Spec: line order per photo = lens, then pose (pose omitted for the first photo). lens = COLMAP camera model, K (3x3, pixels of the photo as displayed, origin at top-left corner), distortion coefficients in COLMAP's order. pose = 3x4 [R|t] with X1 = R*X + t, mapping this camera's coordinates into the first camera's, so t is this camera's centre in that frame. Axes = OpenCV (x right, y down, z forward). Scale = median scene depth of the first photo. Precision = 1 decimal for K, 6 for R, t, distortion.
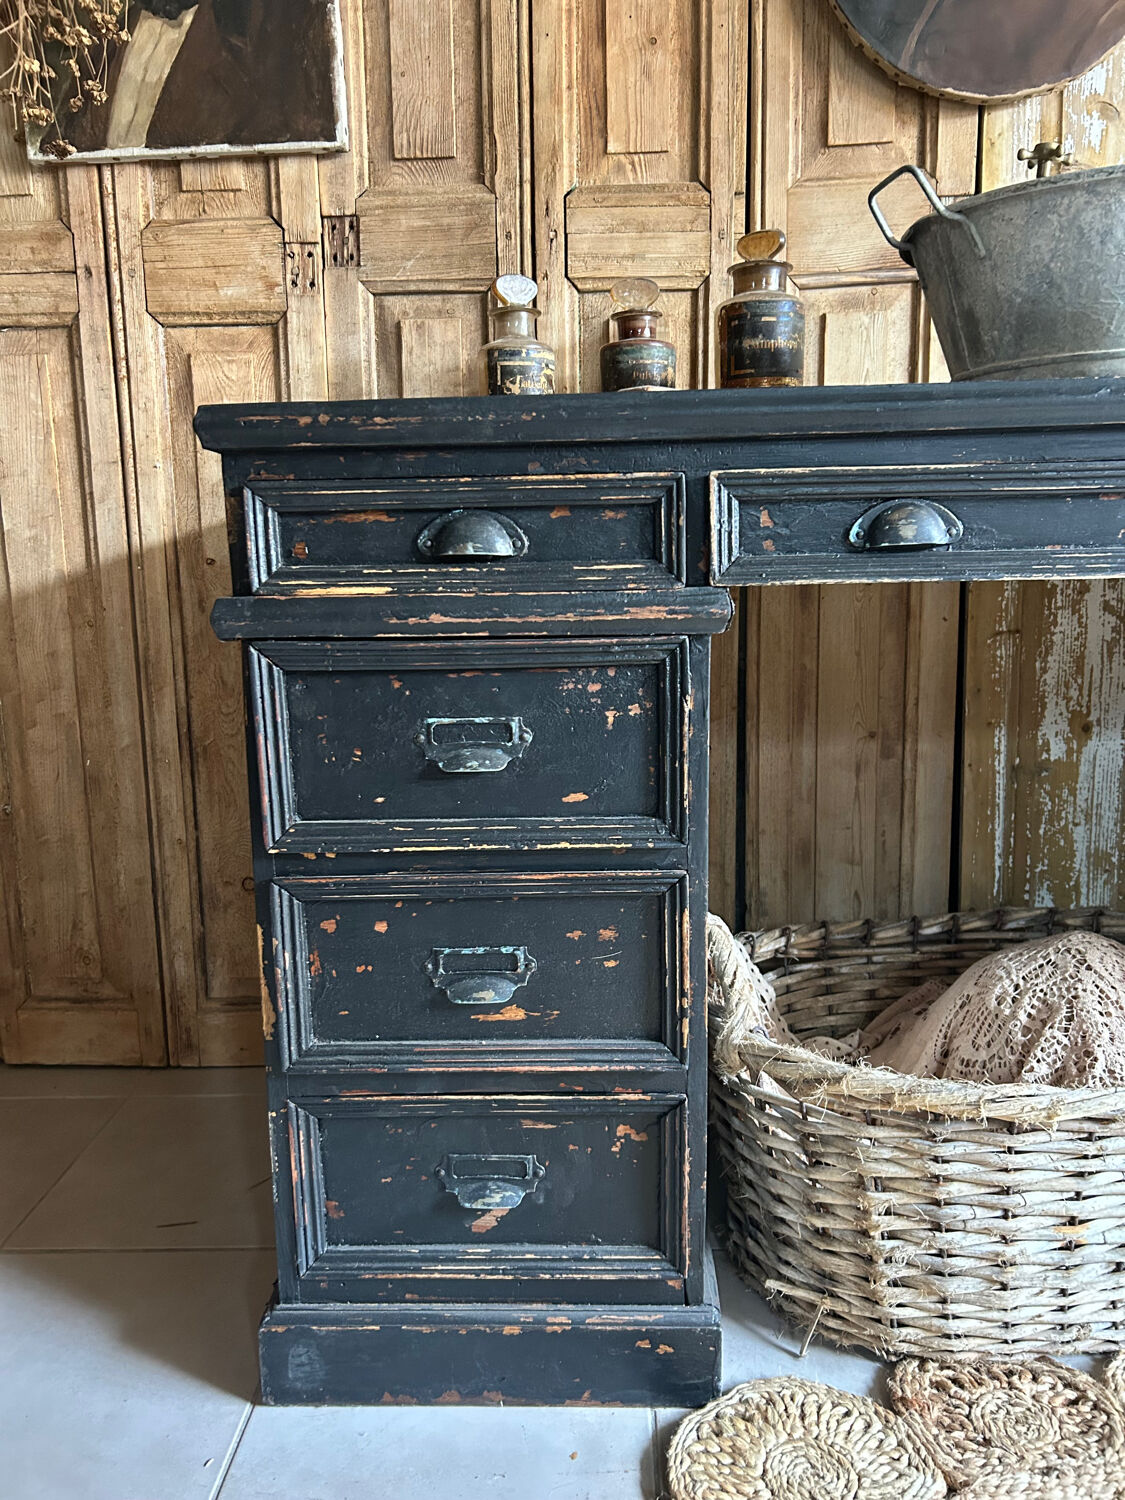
lens RADIAL K [[1152.6, 0, 551.2], [0, 1152.6, 762.2], [0, 0, 1]] dist [0.046520, -0.058872]
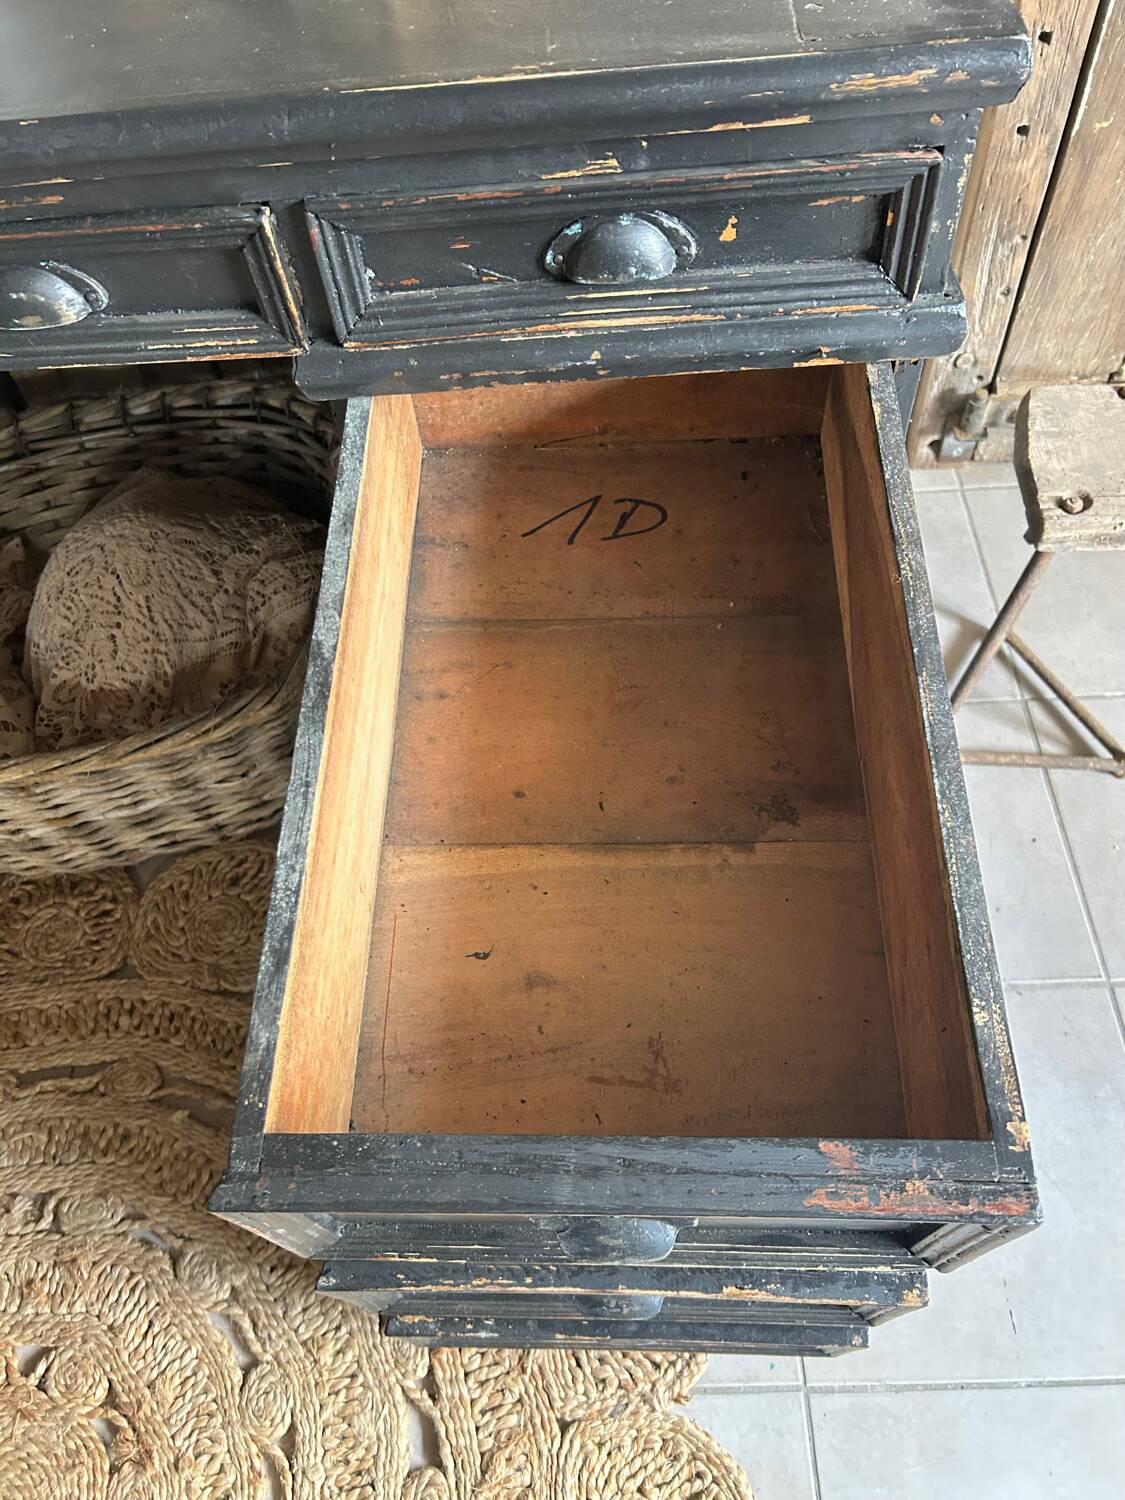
lens RADIAL K [[1152.6, 0, 558.4], [0, 1152.6, 771.1], [0, 0, 1]] dist [0.046520, -0.058872]
pose [[0.997599, -0.069206, -0.002444, 0.661946], [0.049443, 0.687112, 0.724867, -0.323958], [-0.048486, -0.723248, 0.688884, 0.136625]]
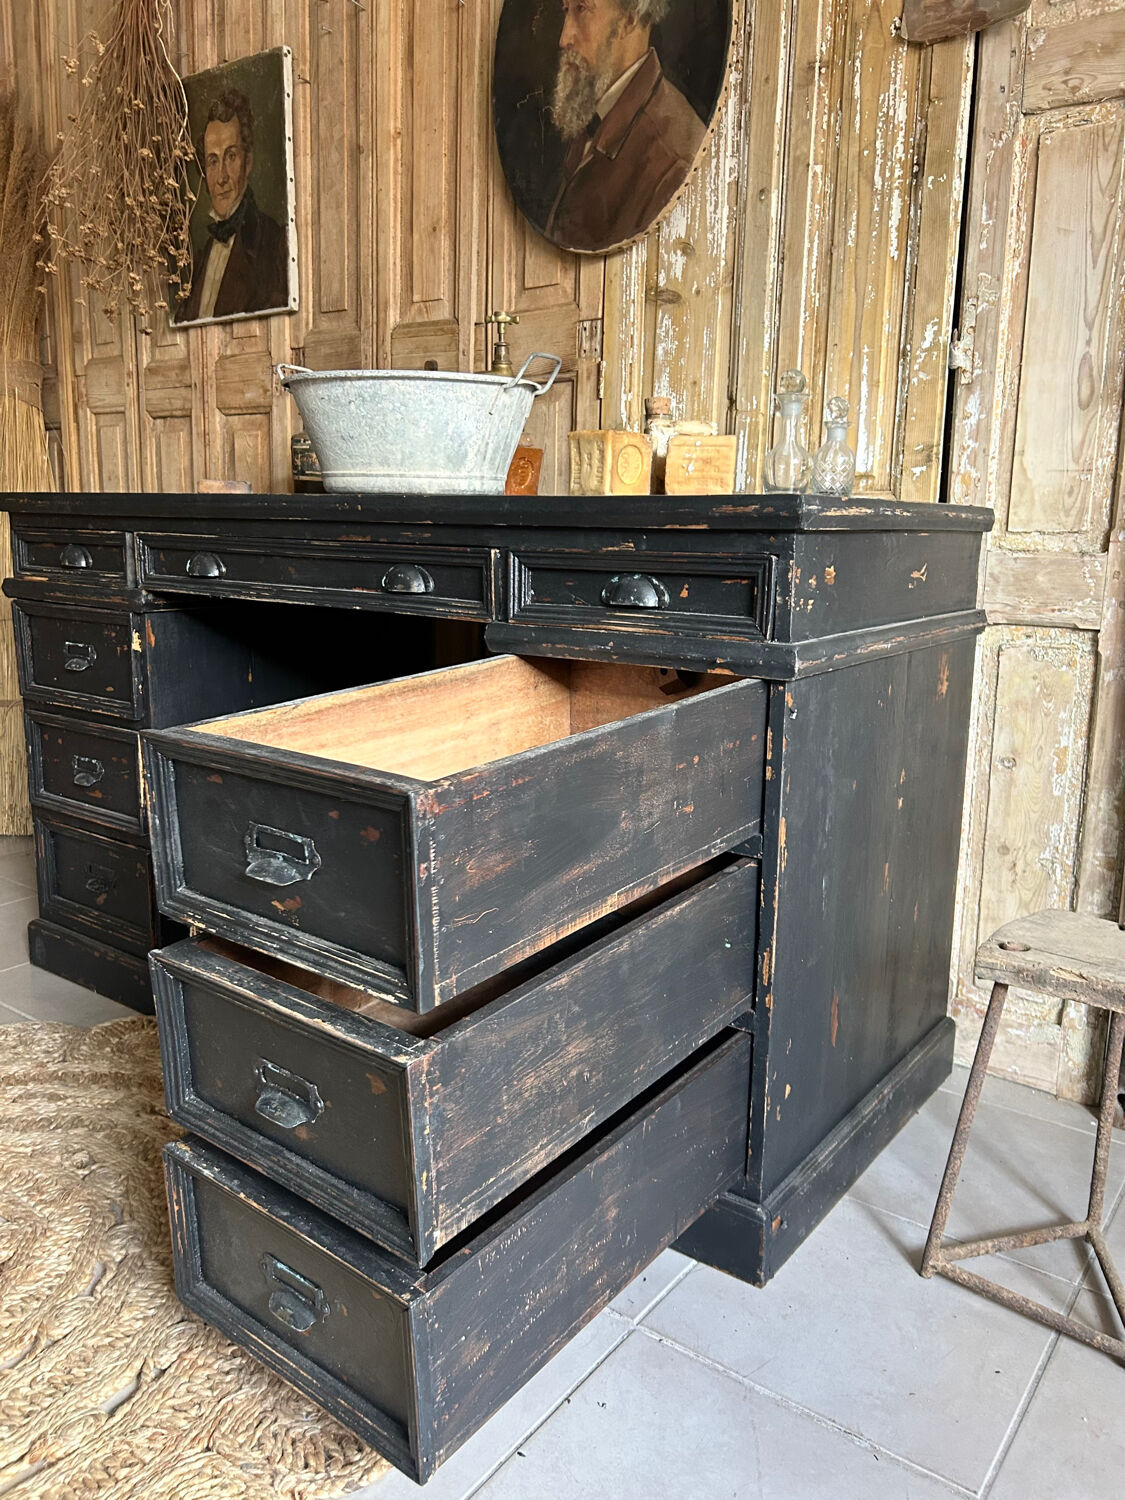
lens RADIAL K [[1152.6, 0, 541.7], [0, 1152.6, 736.3], [0, 0, 1]] dist [0.046520, -0.058872]
pose [[0.818512, 0.143908, -0.556173, 1.141417], [-0.135466, 0.989165, 0.056580, -0.067195], [0.558289, 0.029031, 0.829139, -0.162995]]
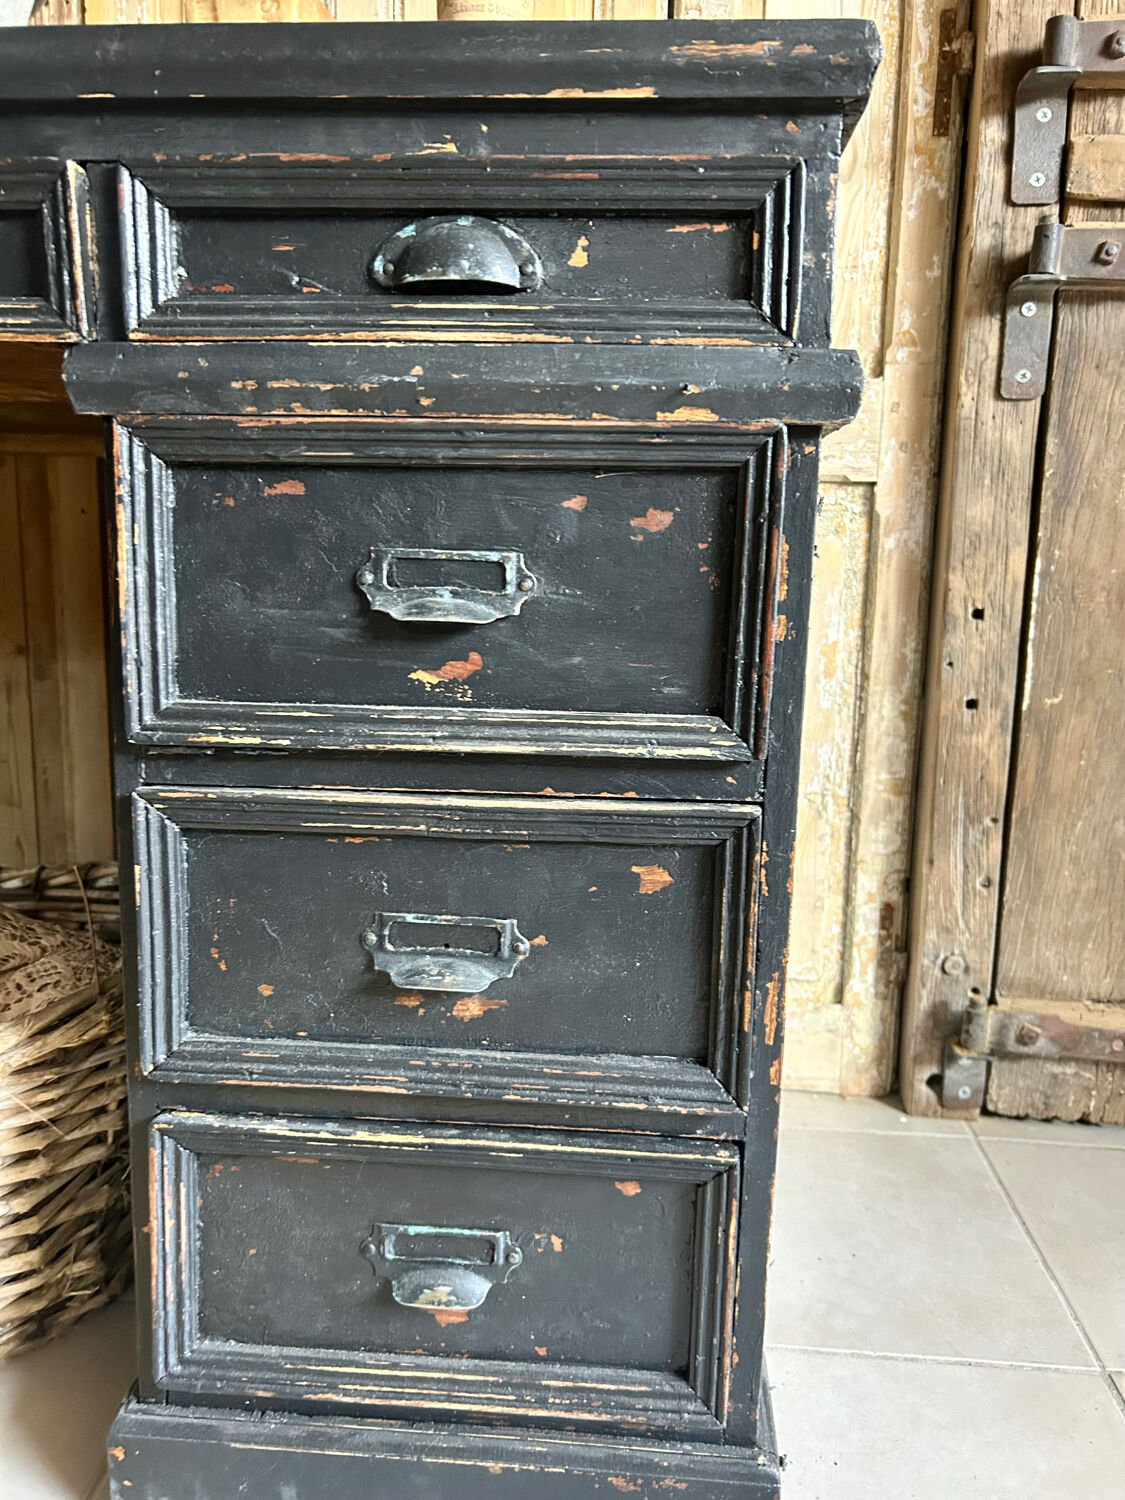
lens RADIAL K [[1152.6, 0, 563.2], [0, 1152.6, 757.8], [0, 0, 1]] dist [0.046520, -0.058872]
pose [[0.998133, 0.055666, -0.025142, 0.755409], [-0.055682, 0.998449, 0.000037, 0.035493], [0.025105, 0.001363, 0.999684, 0.193017]]
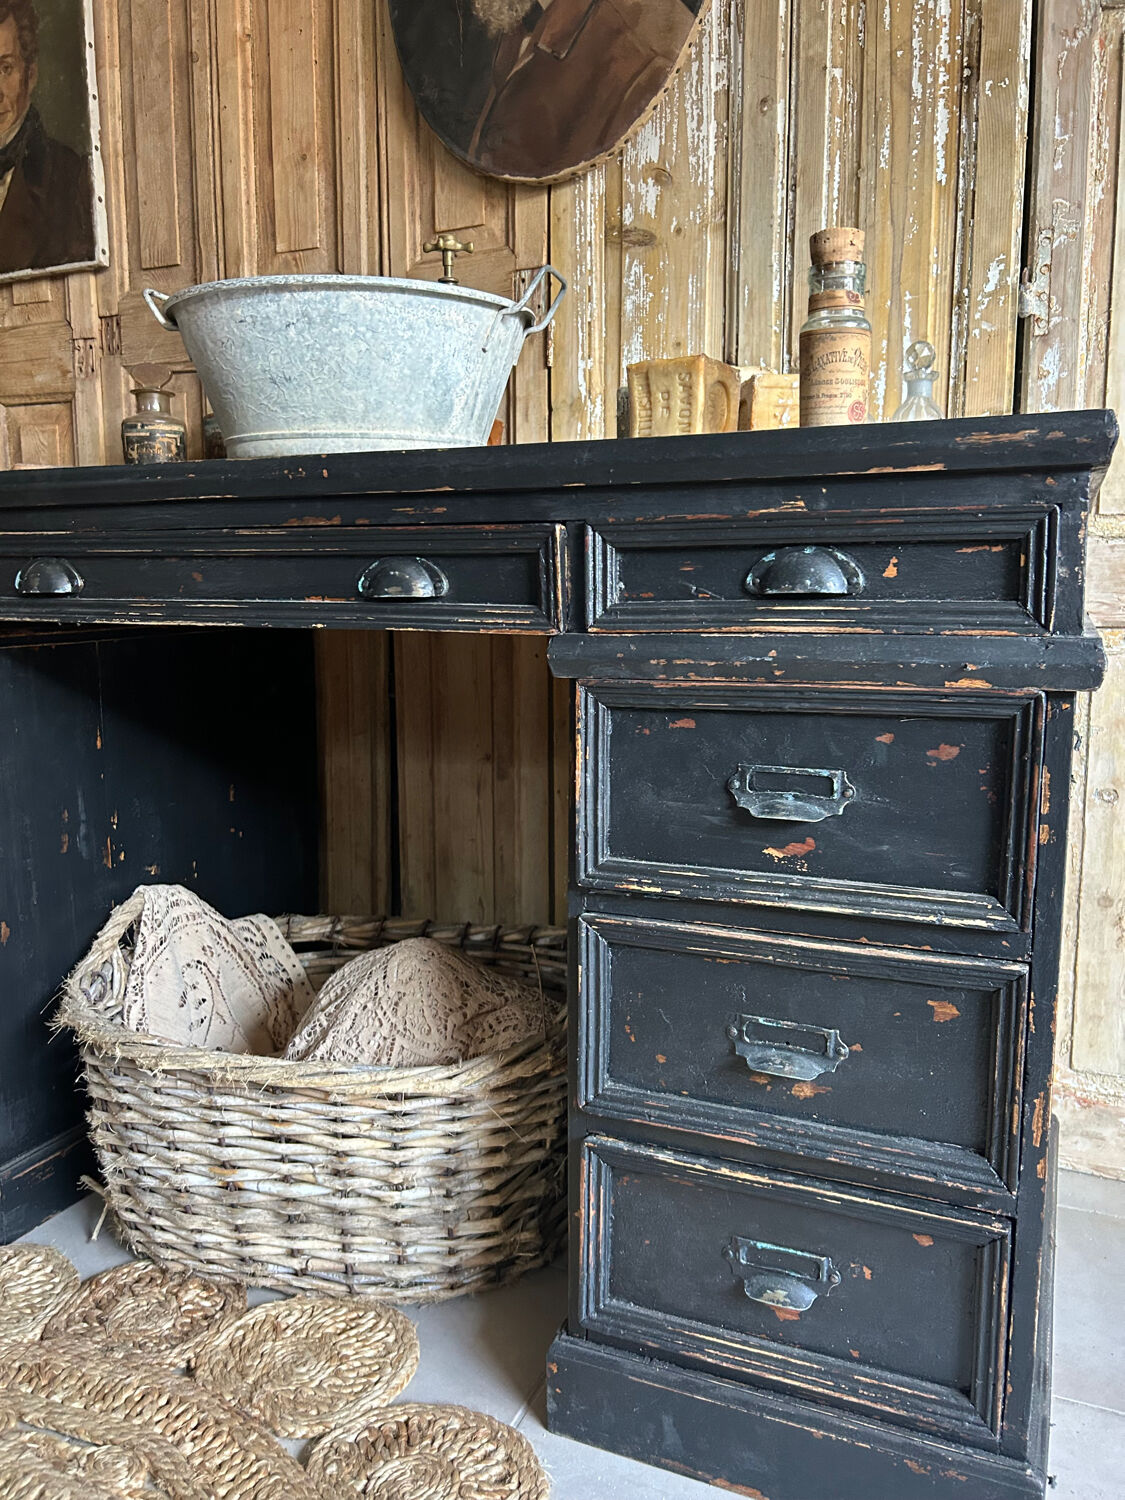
lens RADIAL K [[1152.6, 0, 557.7], [0, 1152.6, 753.4], [0, 0, 1]] dist [0.046520, -0.058872]
pose [[0.928843, 0.077030, -0.362377, 0.802428], [-0.083146, 0.996537, -0.001286, -0.034037], [0.361023, 0.031325, 0.932031, 0.007120]]
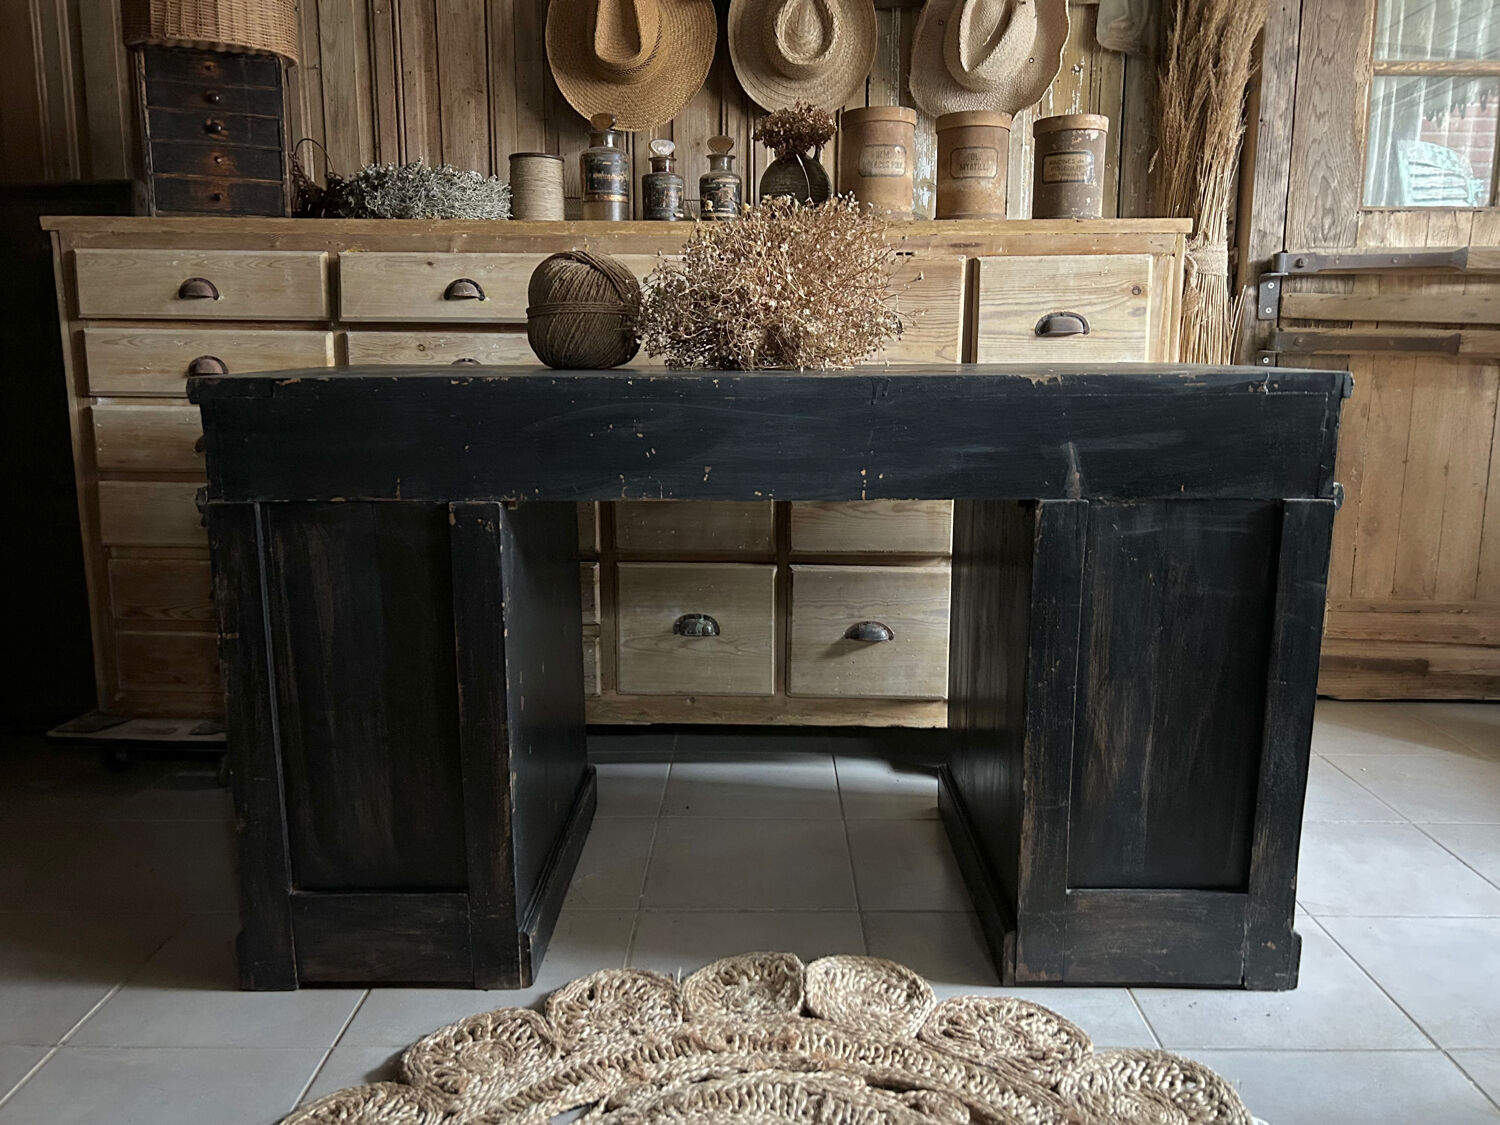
lens RADIAL K [[1152.6, 0, 769.8], [0, 1152.6, 547.4], [0, 0, 1]] dist [0.046520, -0.058872]
pose [[0.999356, 0.012685, 0.033571, 0.152037], [-0.013565, 0.999566, 0.026142, -0.010869], [-0.033225, -0.026581, 0.999094, -0.916170]]
